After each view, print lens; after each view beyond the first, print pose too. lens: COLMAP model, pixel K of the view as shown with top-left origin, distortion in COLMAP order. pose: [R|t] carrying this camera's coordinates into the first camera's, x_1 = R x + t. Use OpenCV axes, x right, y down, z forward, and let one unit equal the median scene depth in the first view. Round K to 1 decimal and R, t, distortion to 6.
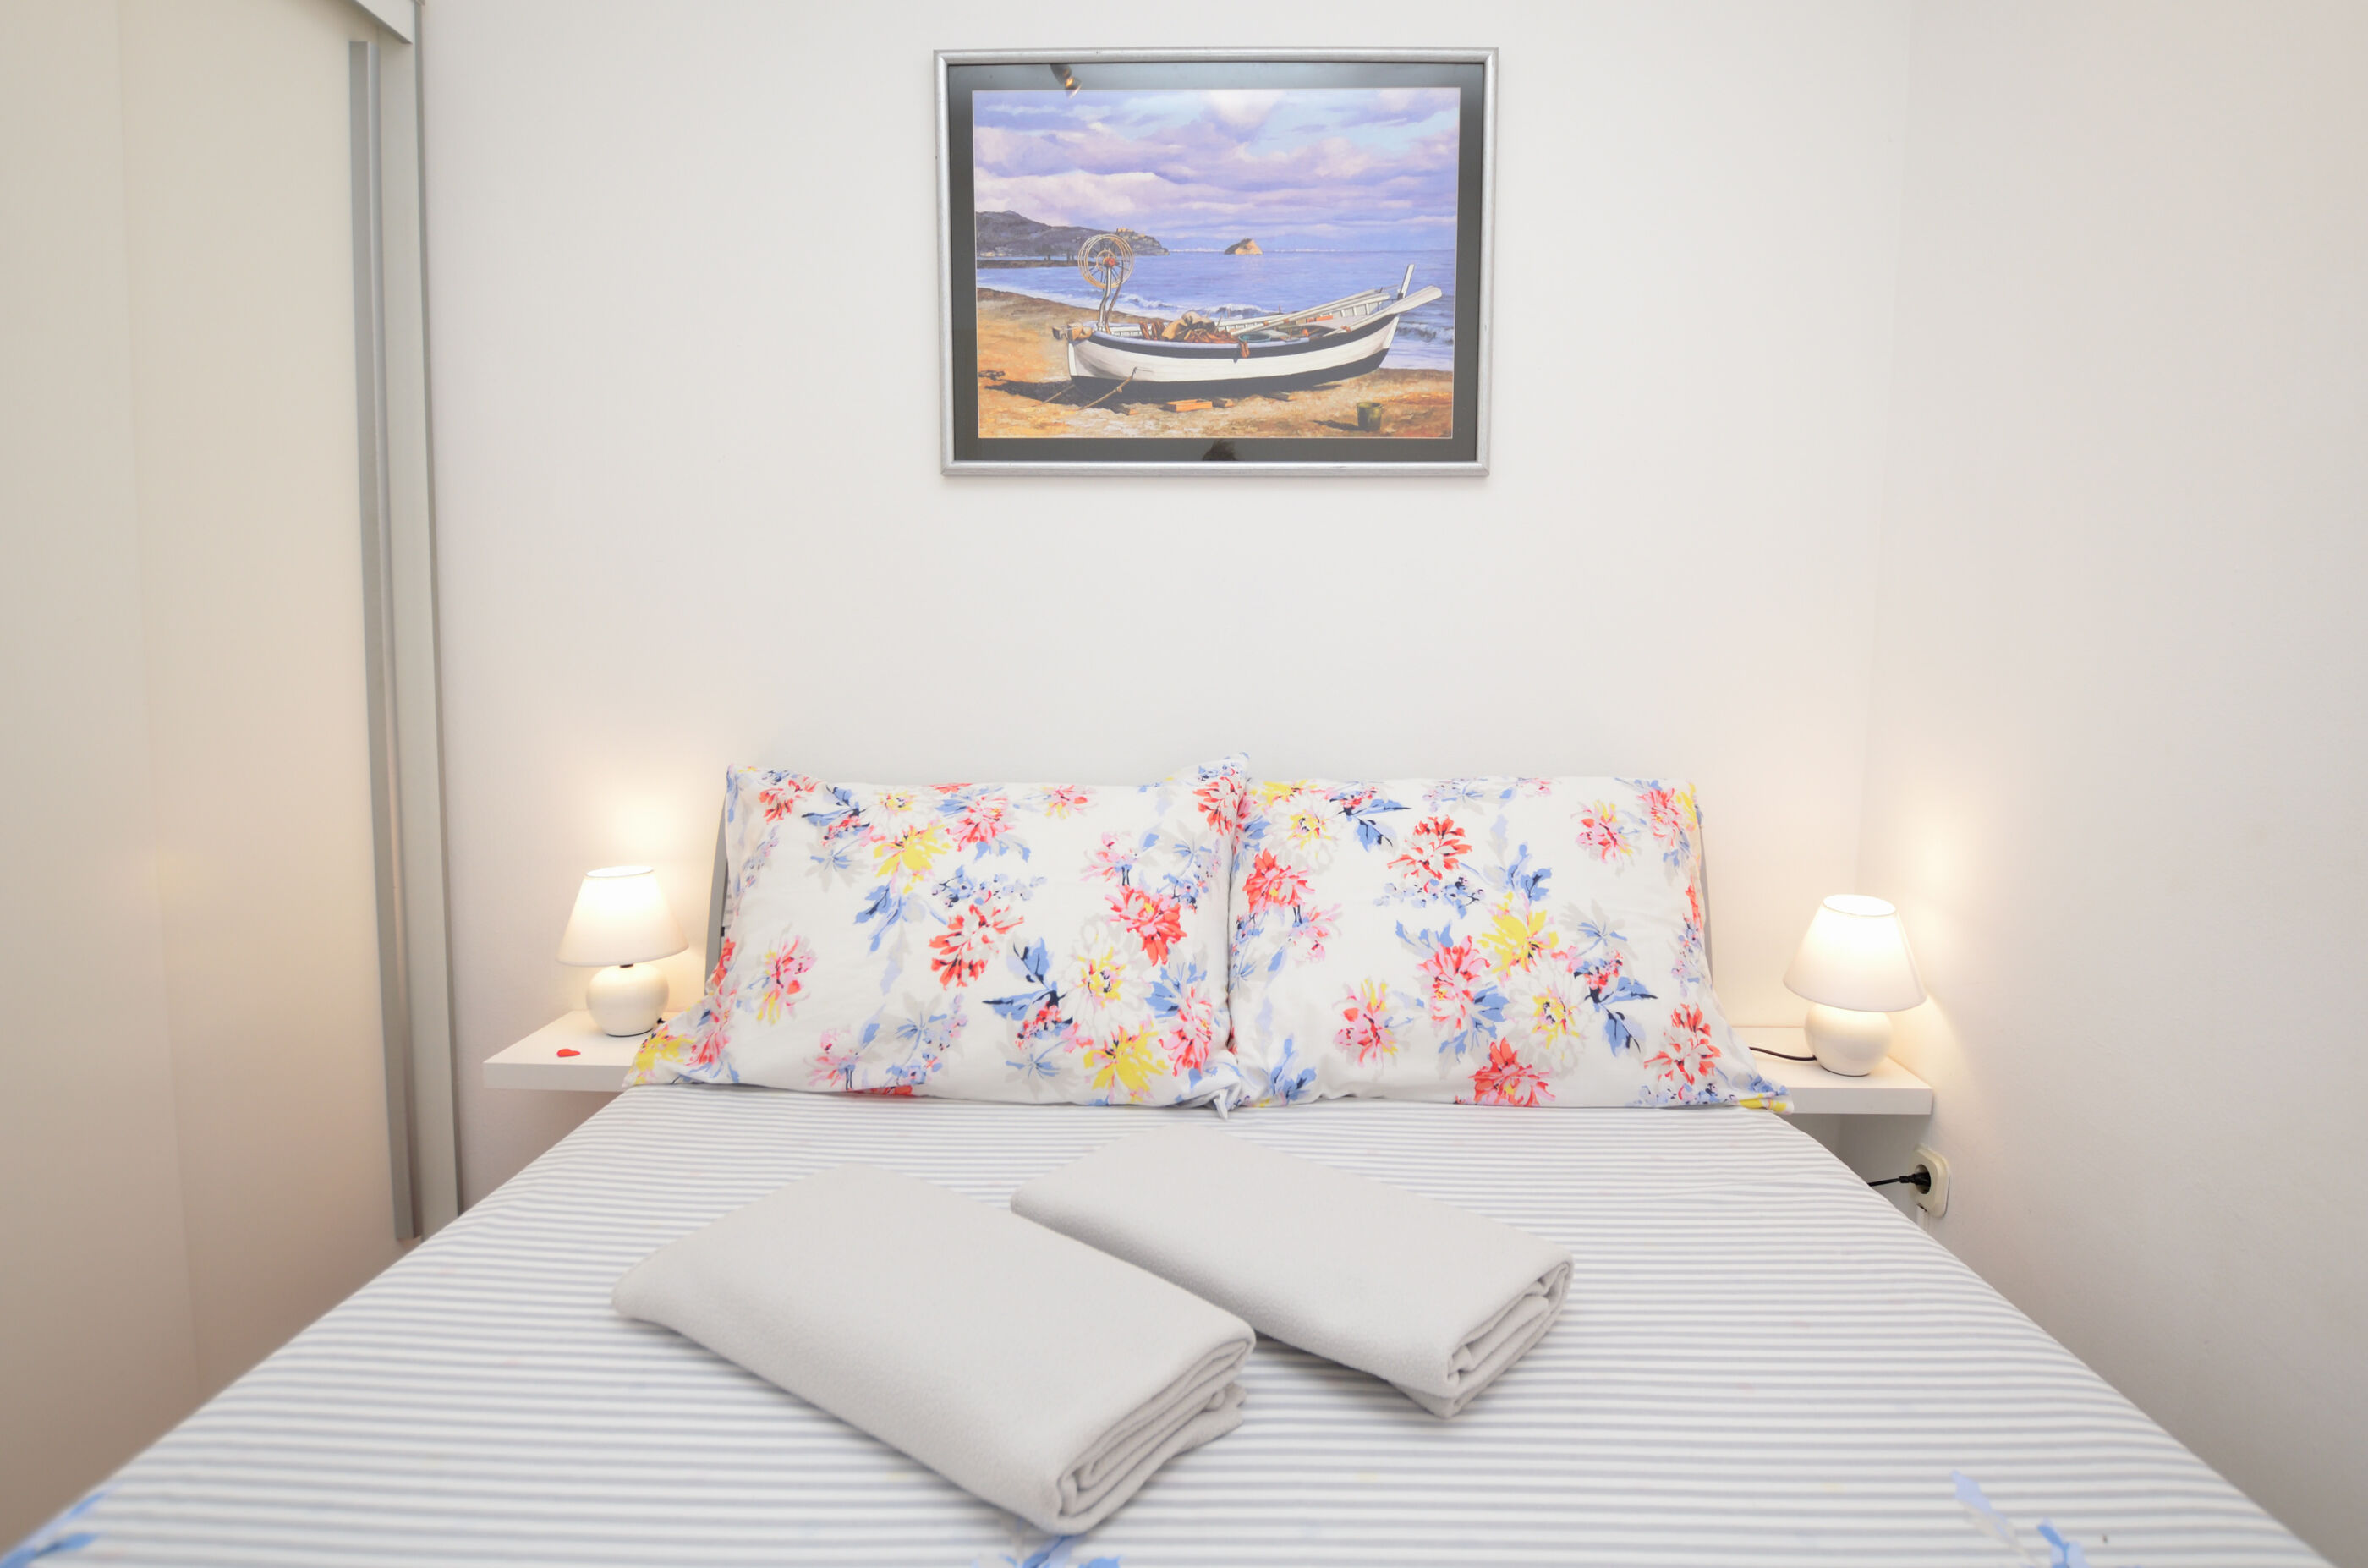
lens RADIAL K [[1214.5, 0, 1206.8], [0, 1214.5, 775.3], [0, 0, 1]] dist [-0.026767, 0.001418]
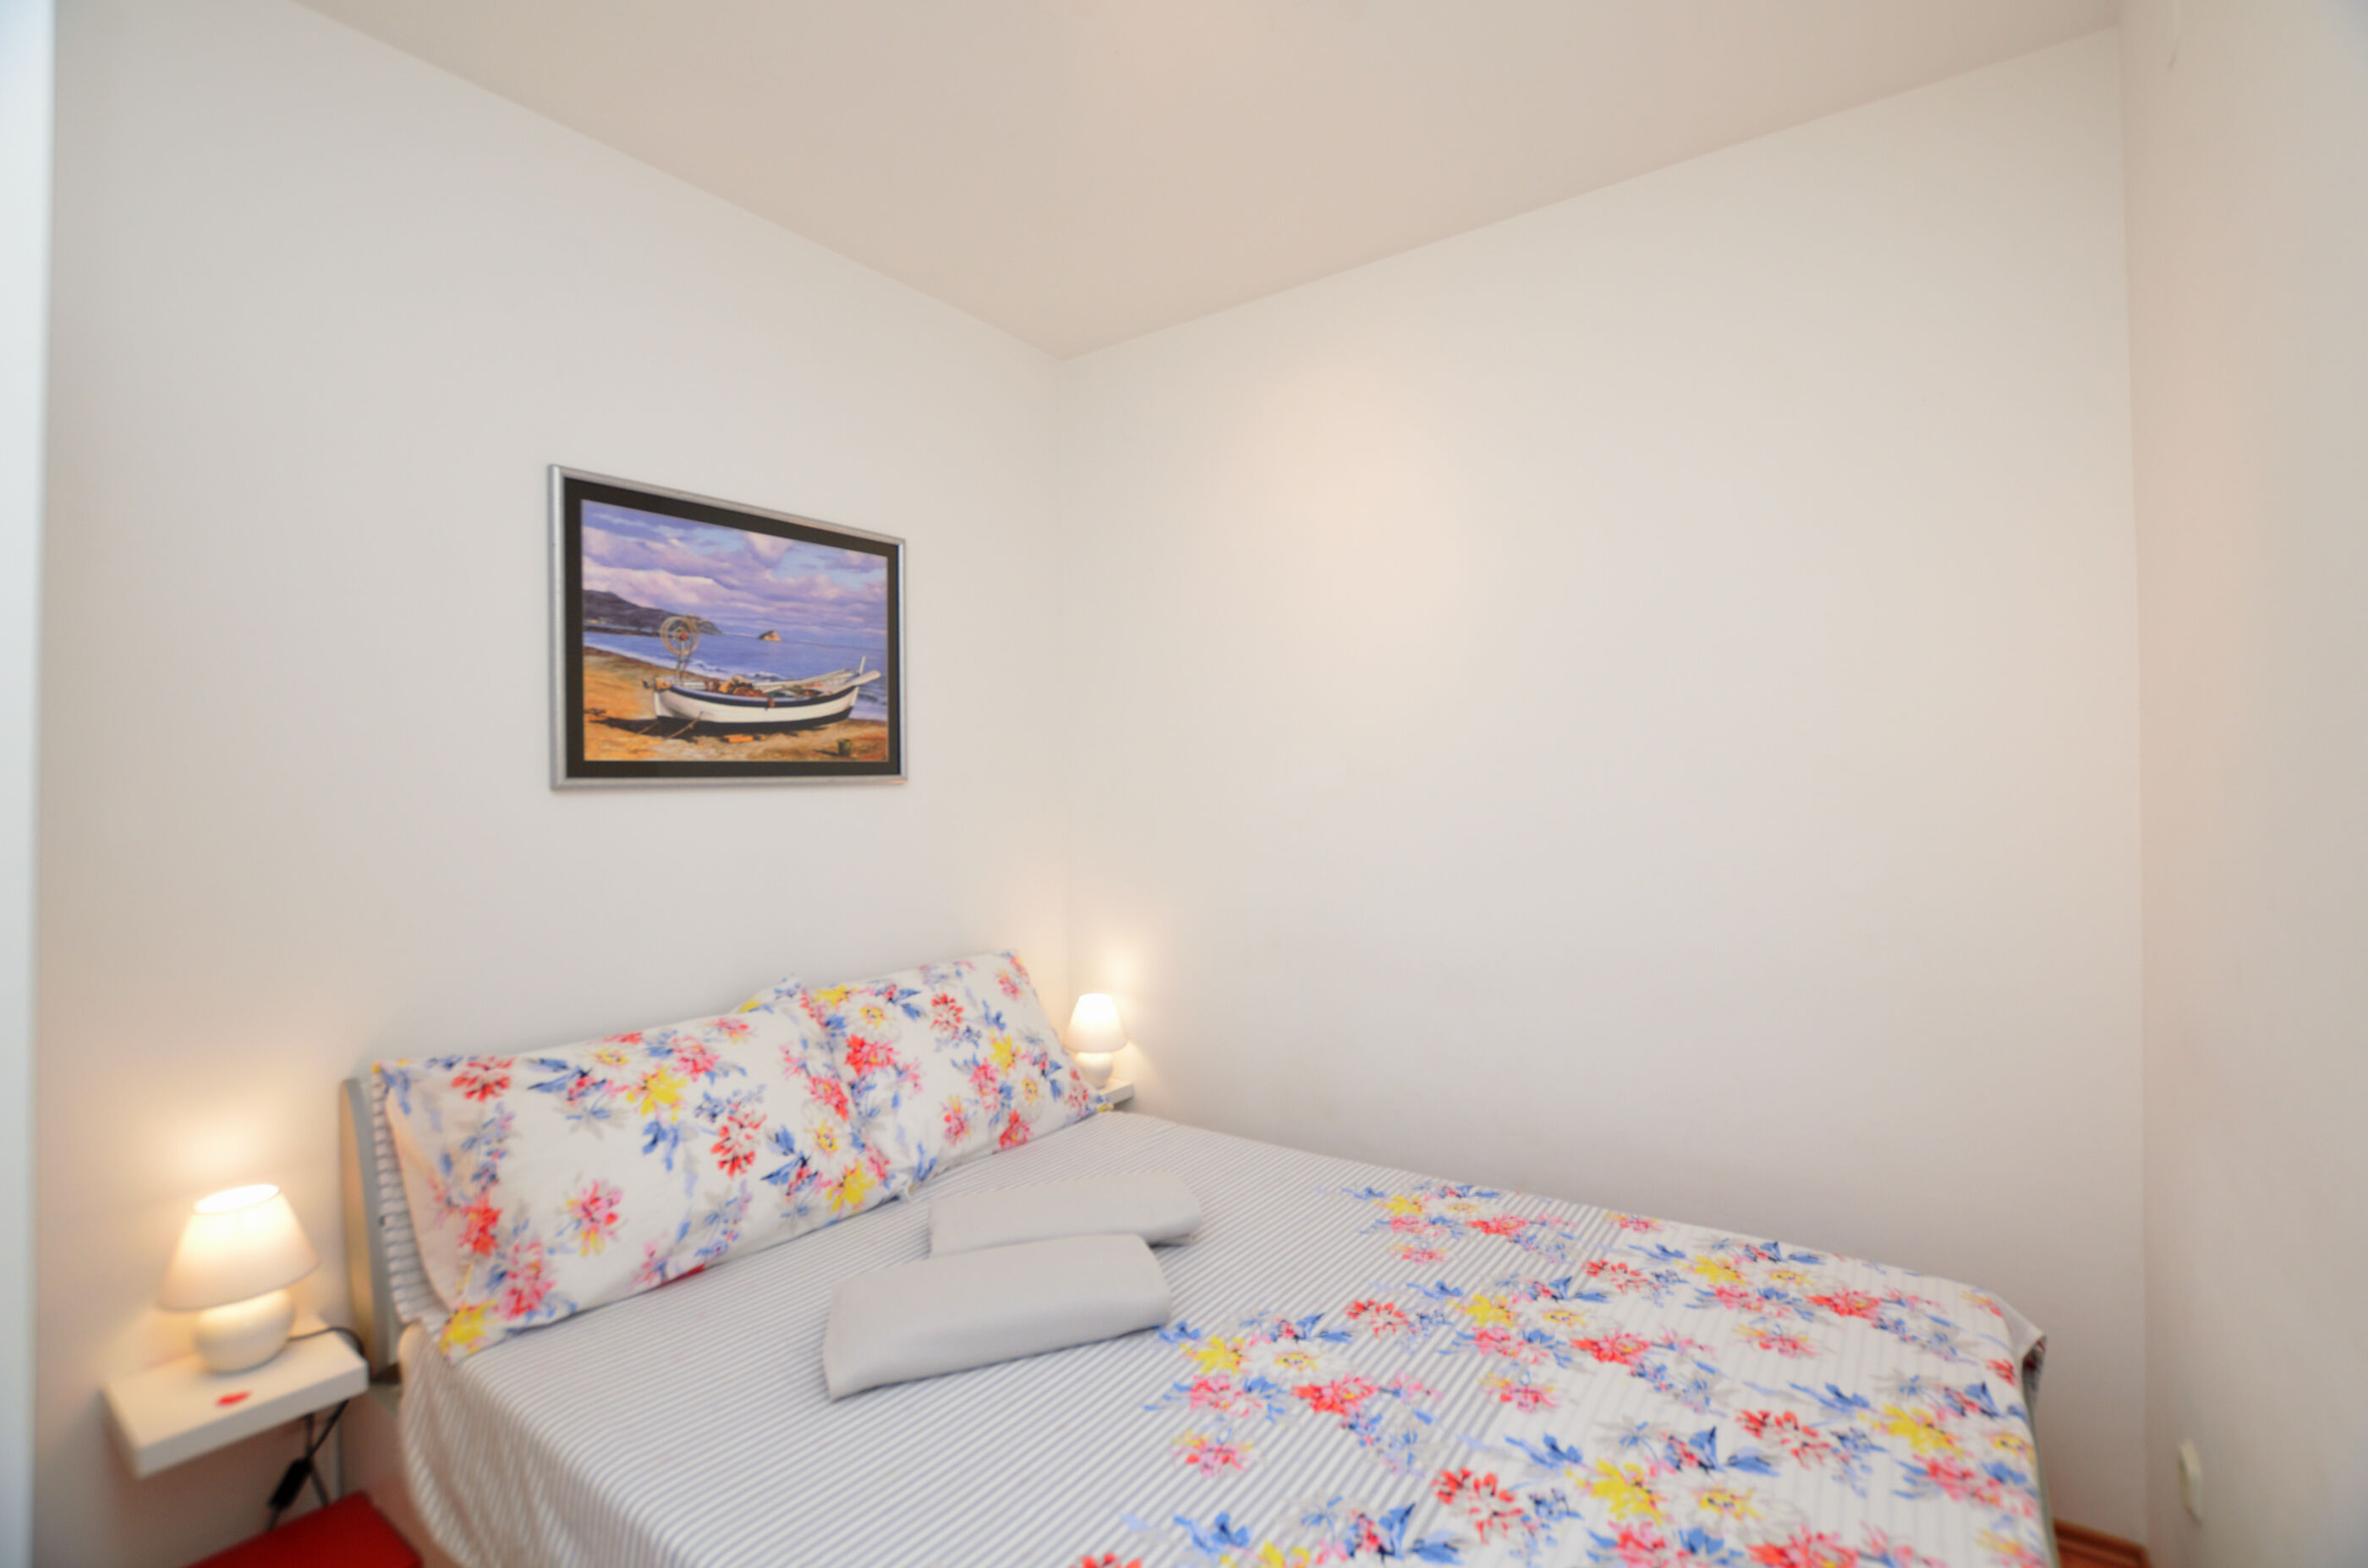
lens RADIAL K [[1041.7, 0, 1178.5], [0, 1041.7, 791.4], [0, 0, 1]] dist [-0.035235, 0.005590]
pose [[0.580315, -0.024887, 0.814011, -0.831119], [0.106384, 0.993285, -0.045474, -0.152414], [-0.807413, 0.112986, 0.579066, -0.150271]]
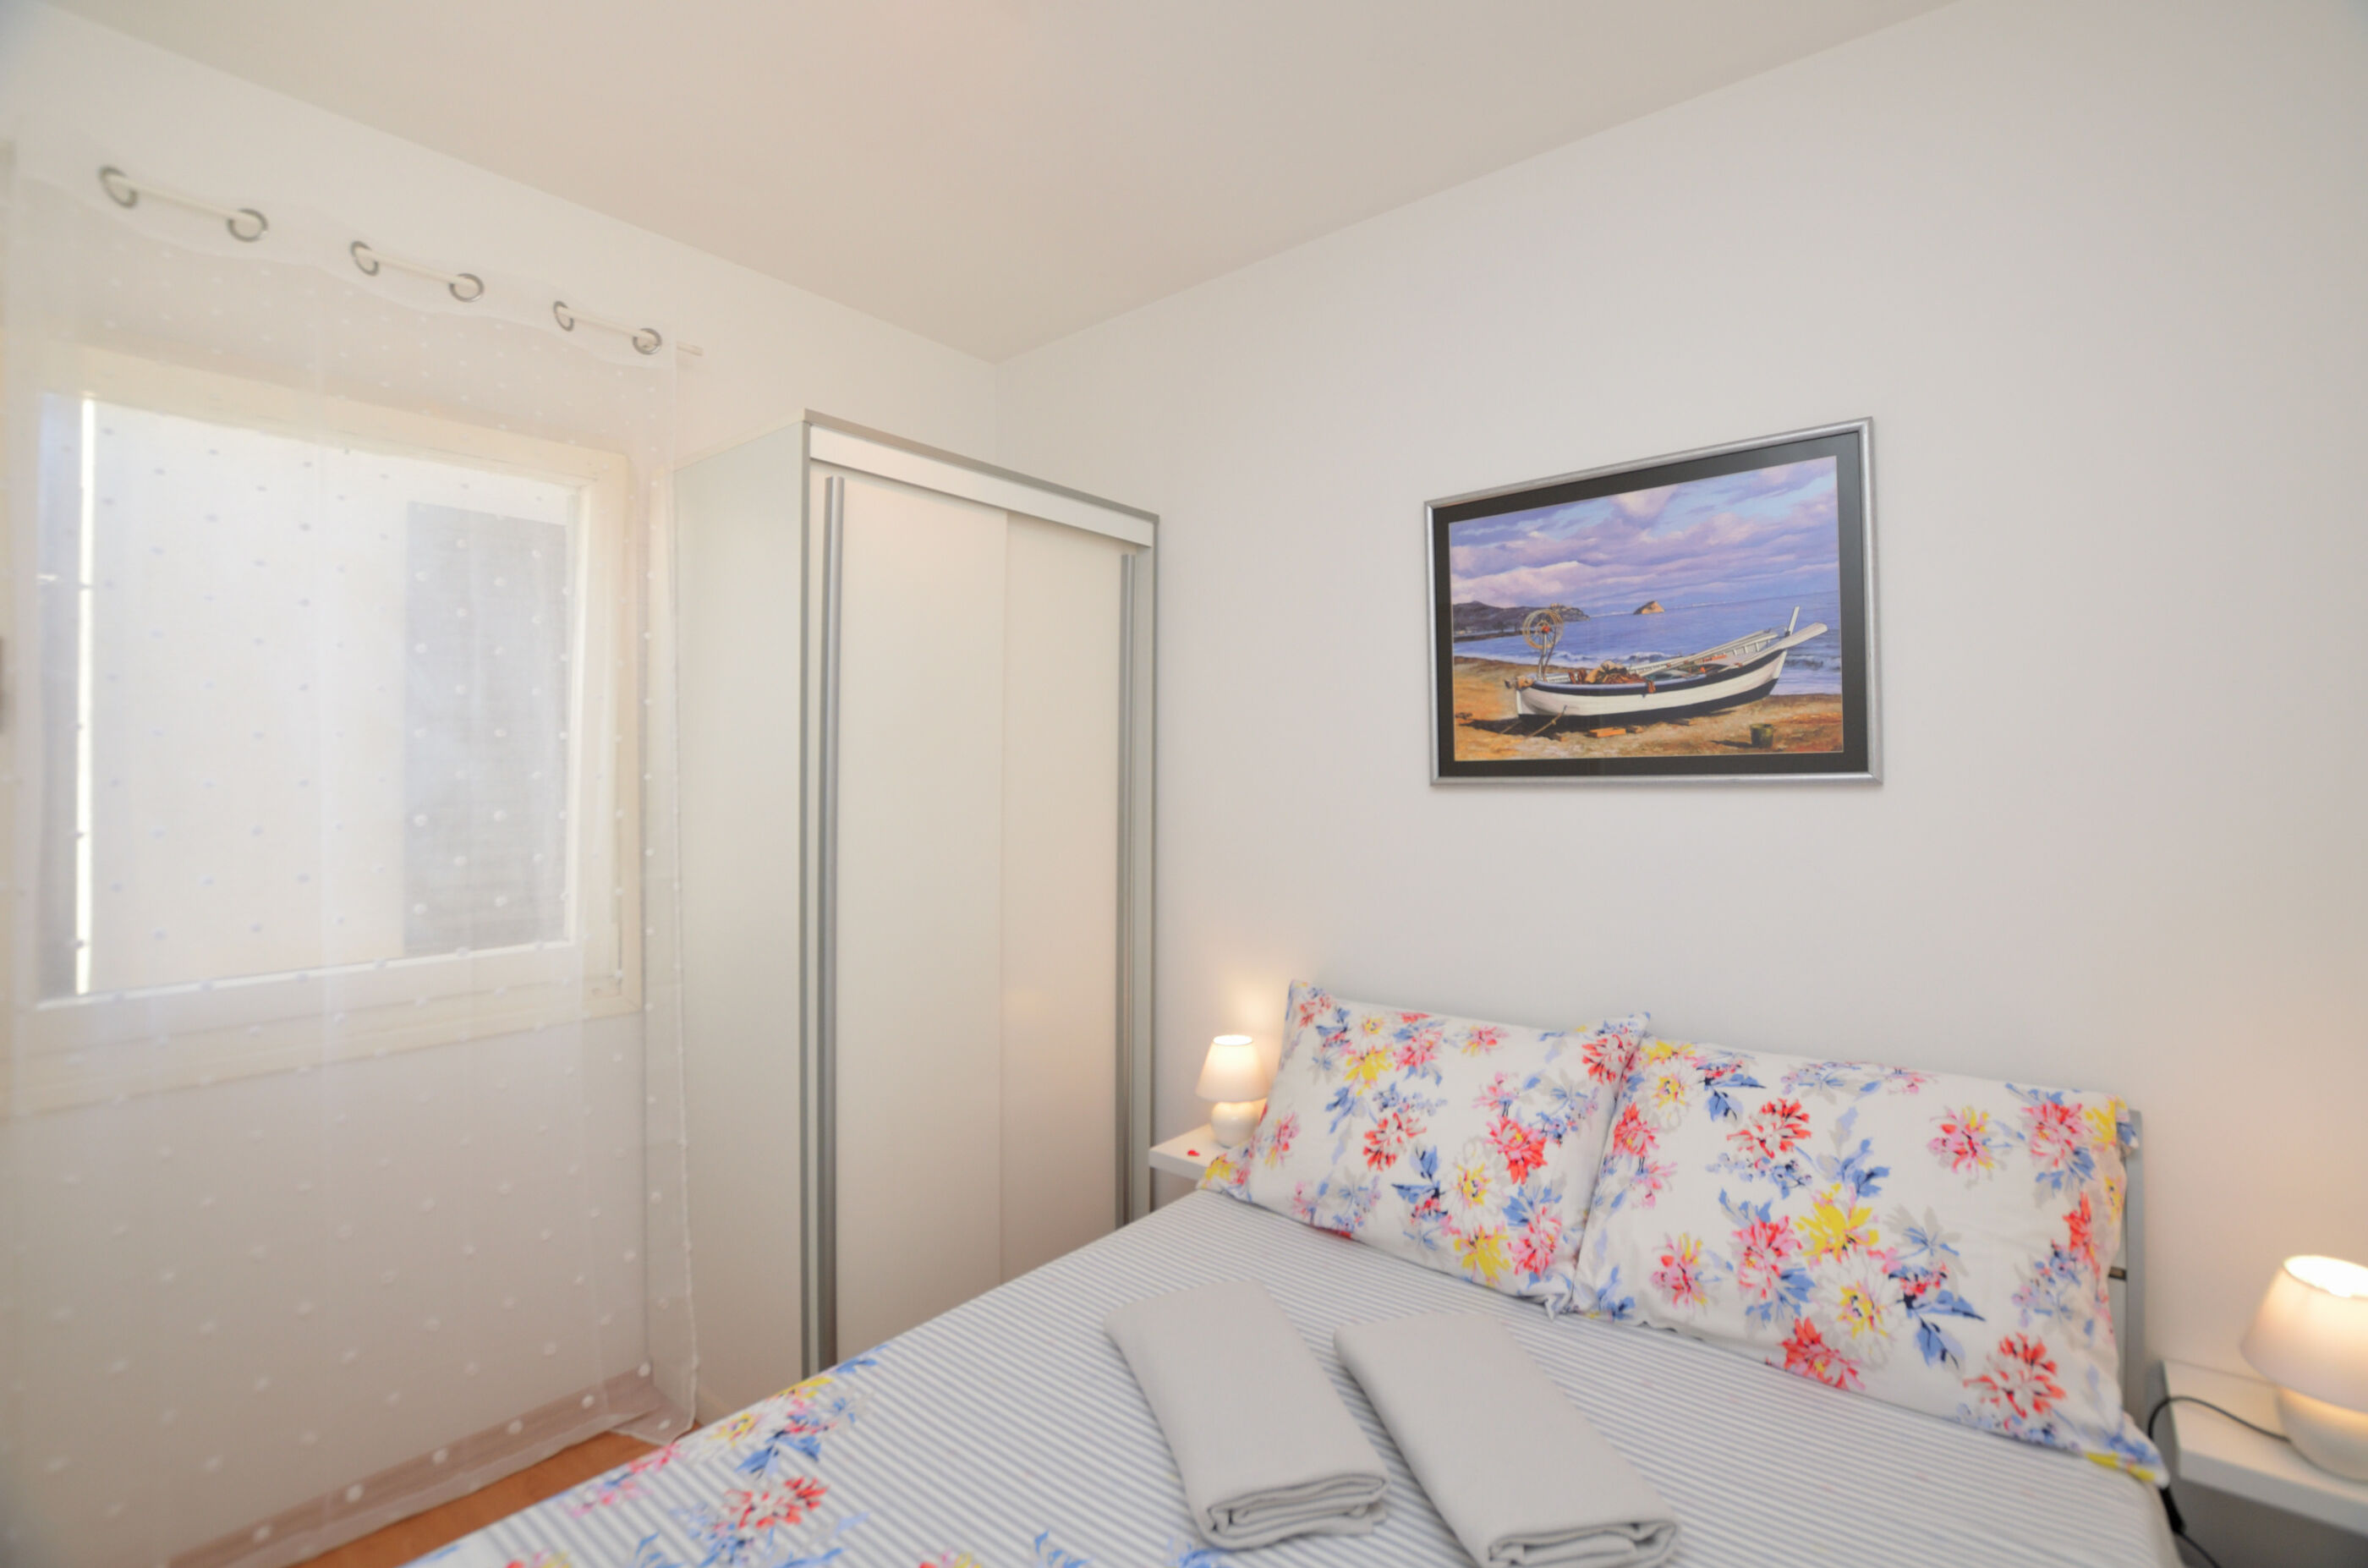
lens RADIAL K [[1041.7, 0, 1200.7], [0, 1041.7, 783.0], [0, 0, 1]] dist [-0.035235, 0.005590]
pose [[0.784450, -0.012655, -0.620063, 0.379032], [-0.052601, 0.994832, -0.086849, -0.156711], [0.617957, 0.100744, 0.779730, -0.129414]]
